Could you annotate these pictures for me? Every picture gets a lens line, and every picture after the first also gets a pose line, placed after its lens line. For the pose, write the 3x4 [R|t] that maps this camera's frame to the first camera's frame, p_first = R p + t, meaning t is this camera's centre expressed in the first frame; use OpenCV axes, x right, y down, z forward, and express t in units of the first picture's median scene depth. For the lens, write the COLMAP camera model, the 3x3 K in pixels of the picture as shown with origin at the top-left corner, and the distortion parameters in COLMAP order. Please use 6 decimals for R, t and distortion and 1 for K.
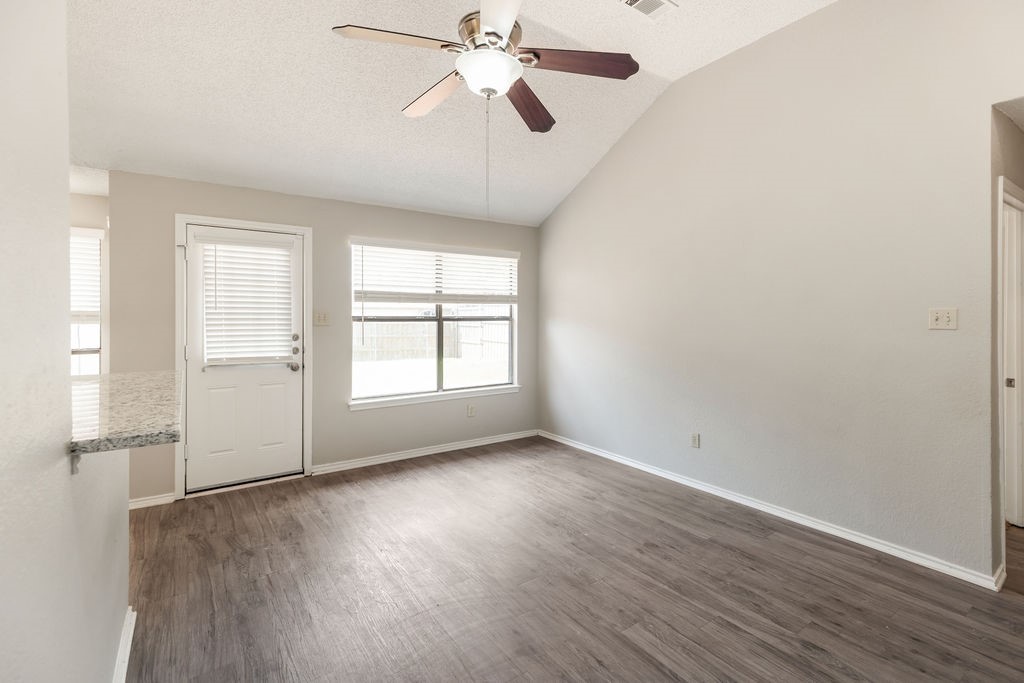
lens RADIAL K [[465.5, 0, 512.0], [0, 465.5, 341.5], [0, 0, 1]] dist [0.002951, 0.000333]
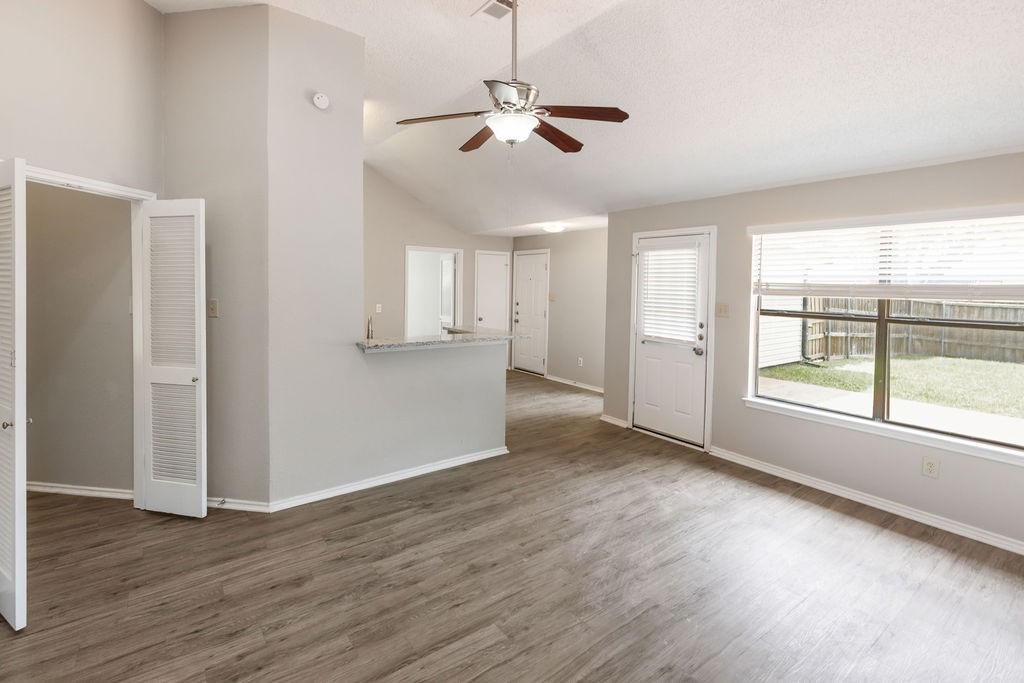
lens RADIAL K [[466.5, 0, 512.1], [0, 466.5, 327.7], [0, 0, 1]] dist [0.001623, 0.000052]
pose [[0.046331, 0.094041, -0.994490, 0.661141], [-0.070831, 0.993362, 0.090634, -0.076613], [0.996412, 0.066242, 0.052684, 0.507427]]
